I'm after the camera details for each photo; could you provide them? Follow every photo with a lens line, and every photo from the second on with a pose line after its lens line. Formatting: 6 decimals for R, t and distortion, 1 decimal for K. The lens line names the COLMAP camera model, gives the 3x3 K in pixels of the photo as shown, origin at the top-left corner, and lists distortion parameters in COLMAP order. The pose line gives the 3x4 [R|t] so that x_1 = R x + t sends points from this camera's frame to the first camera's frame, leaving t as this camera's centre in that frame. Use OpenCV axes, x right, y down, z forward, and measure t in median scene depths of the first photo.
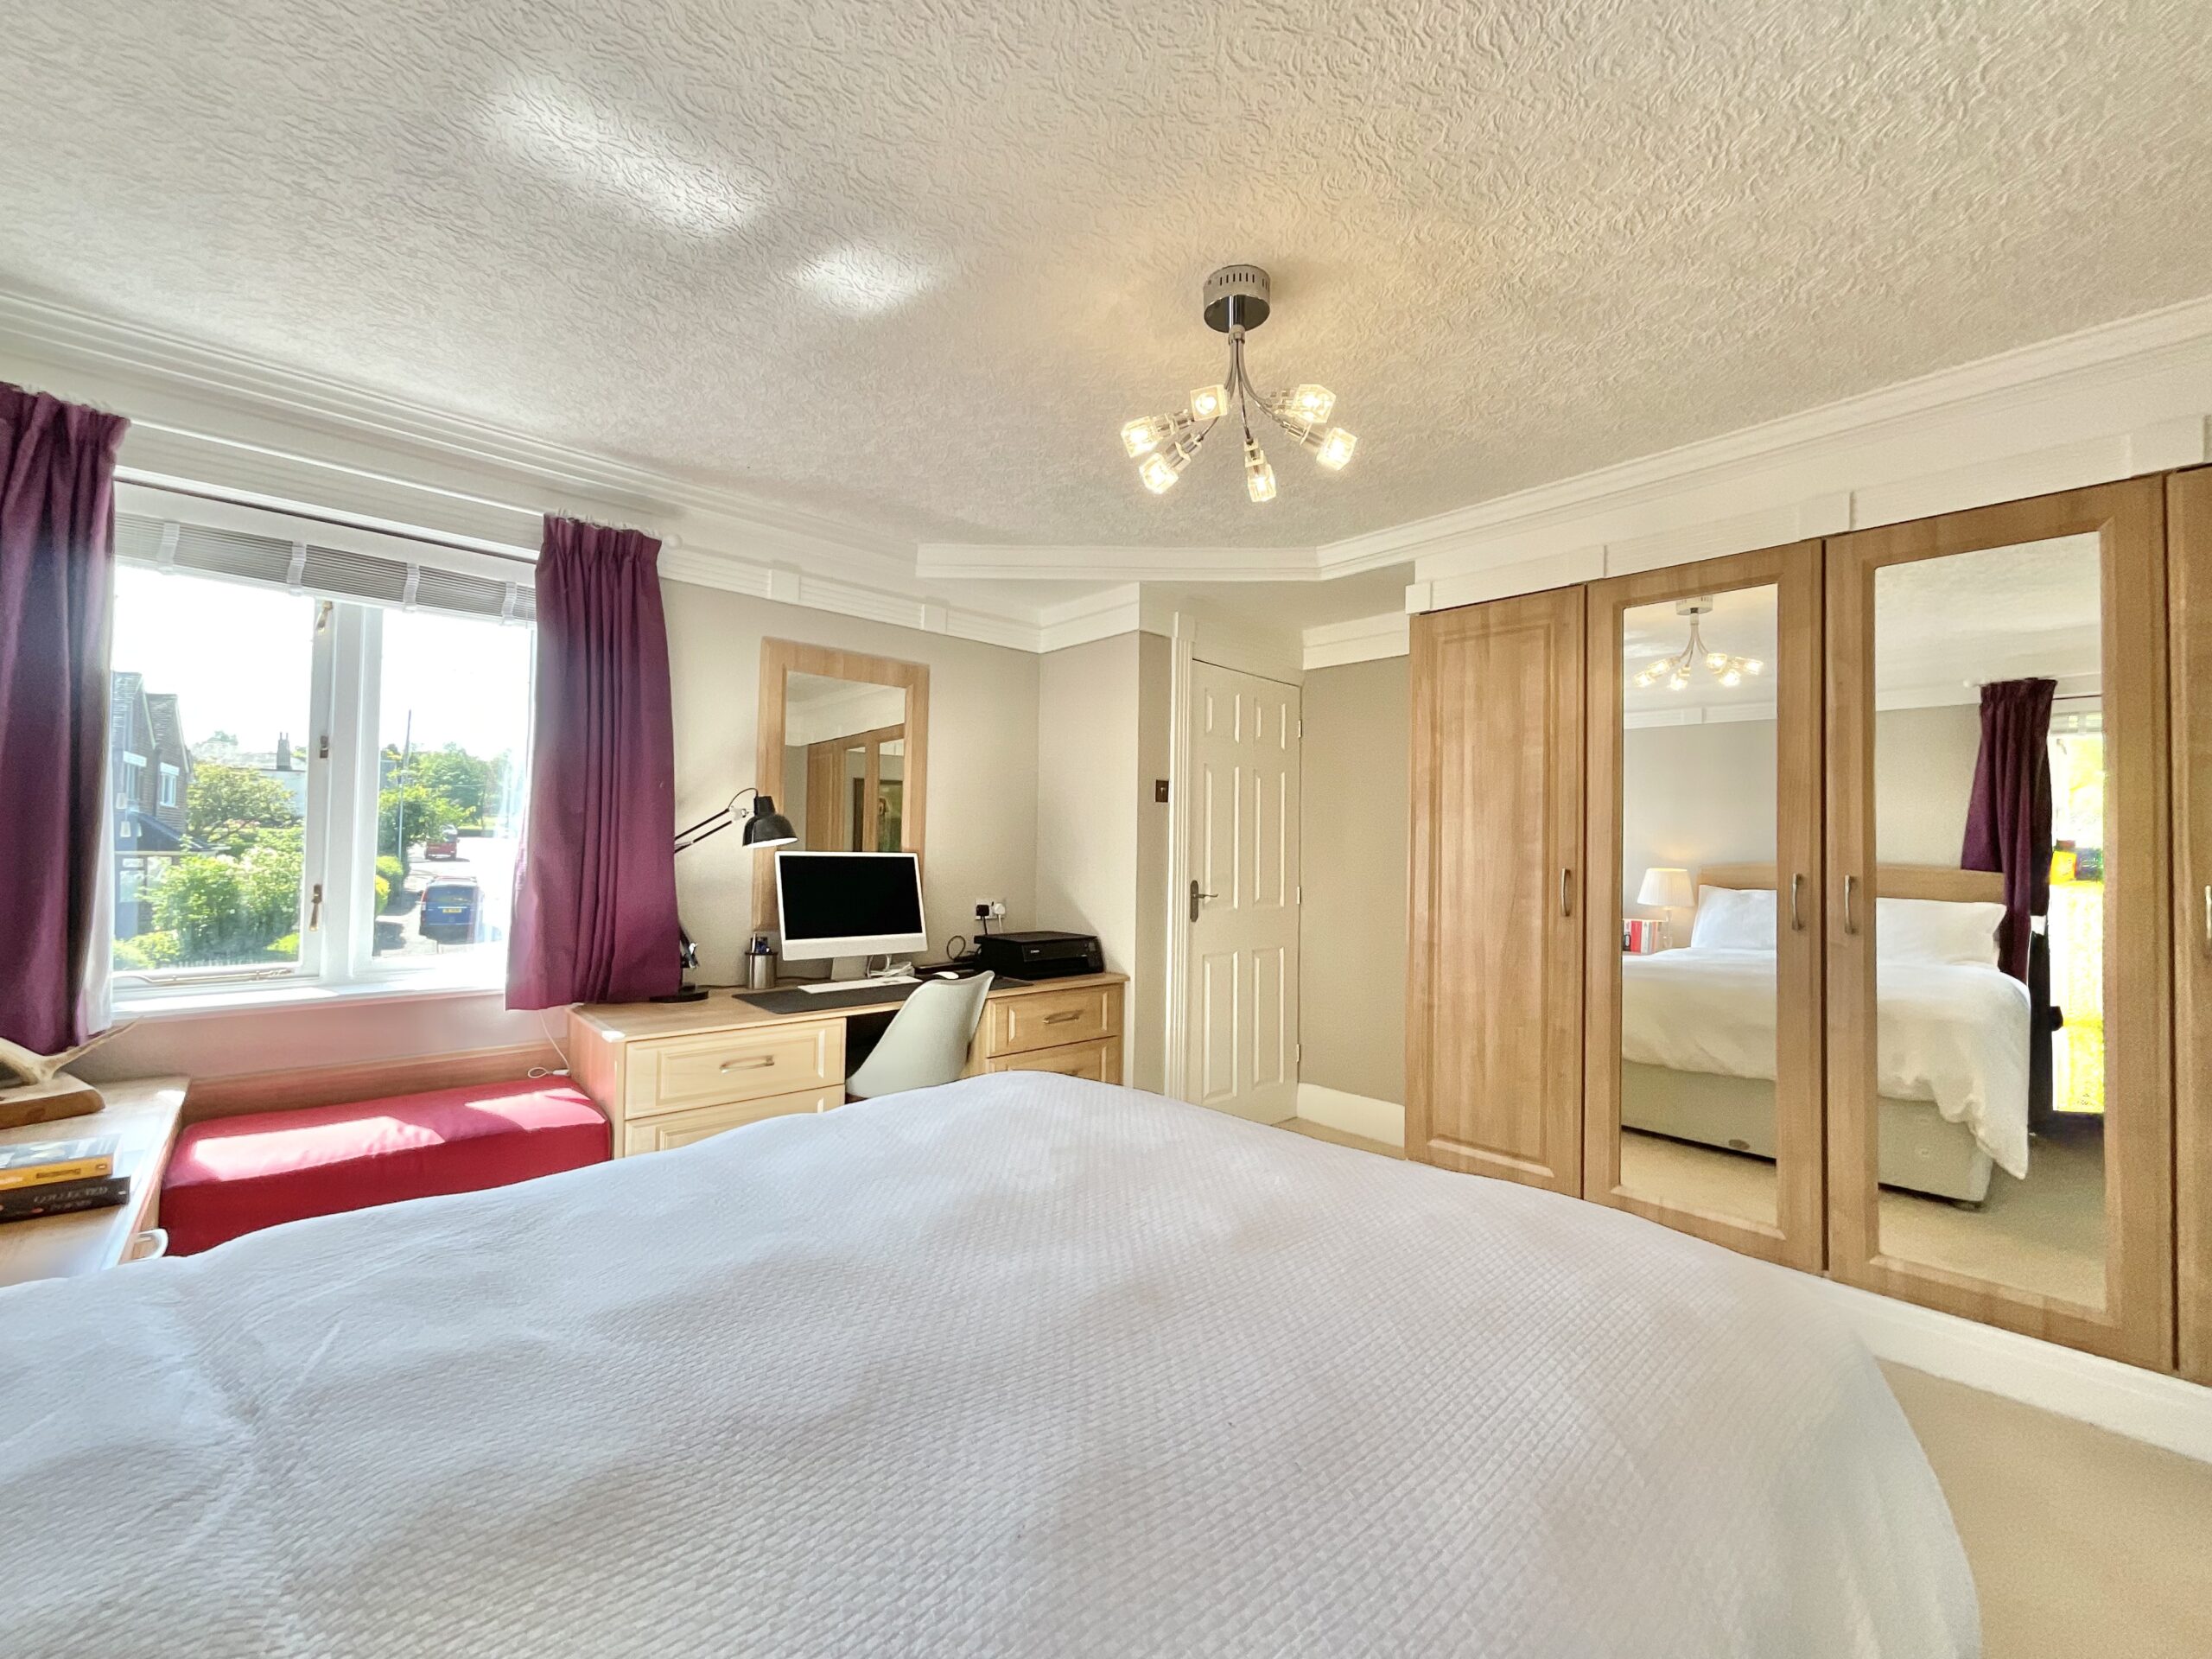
lens RADIAL K [[900.6, 0, 1102.3], [0, 900.6, 825.2], [0, 0, 1]] dist [-0.000563, 0.000226]
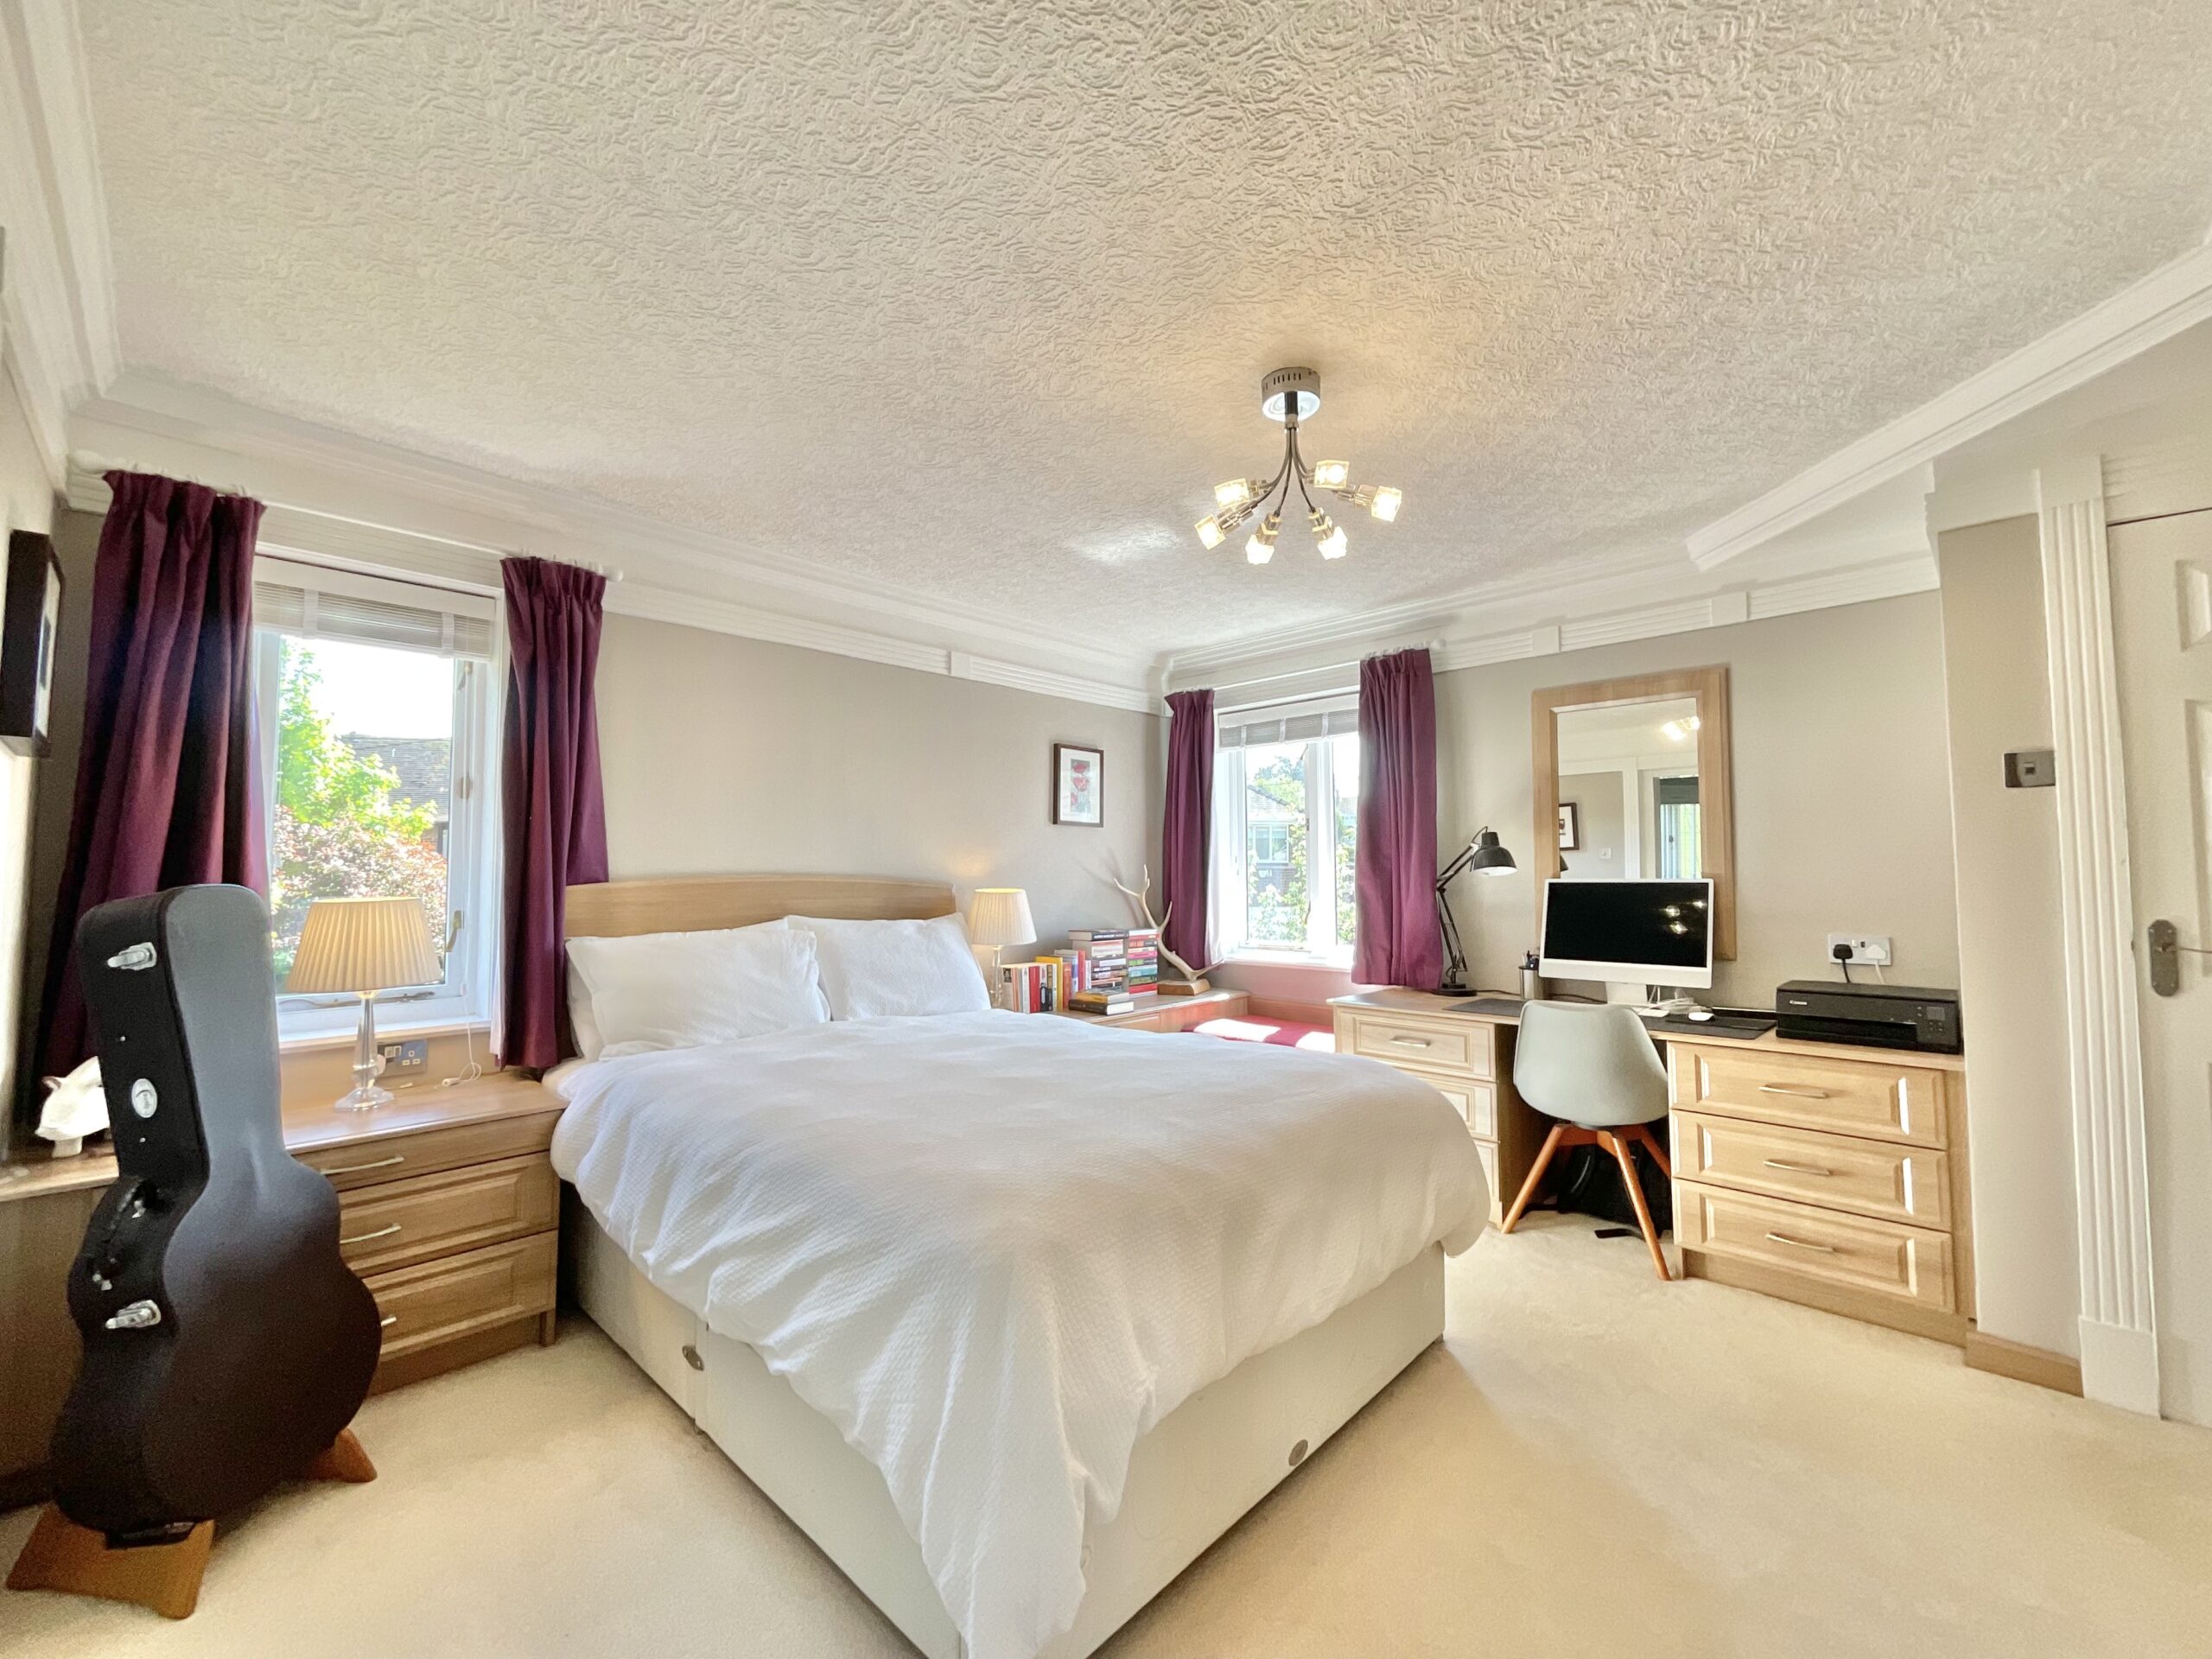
lens RADIAL K [[880.2, 0, 1106.0], [0, 880.2, 829.5], [0, 0, 1]] dist [-0.001199, -0.000529]
pose [[0.060238, -0.066518, -0.995965, 0.712004], [0.039576, 0.997152, -0.064204, 0.017202], [0.997399, -0.035549, 0.062699, 0.397316]]
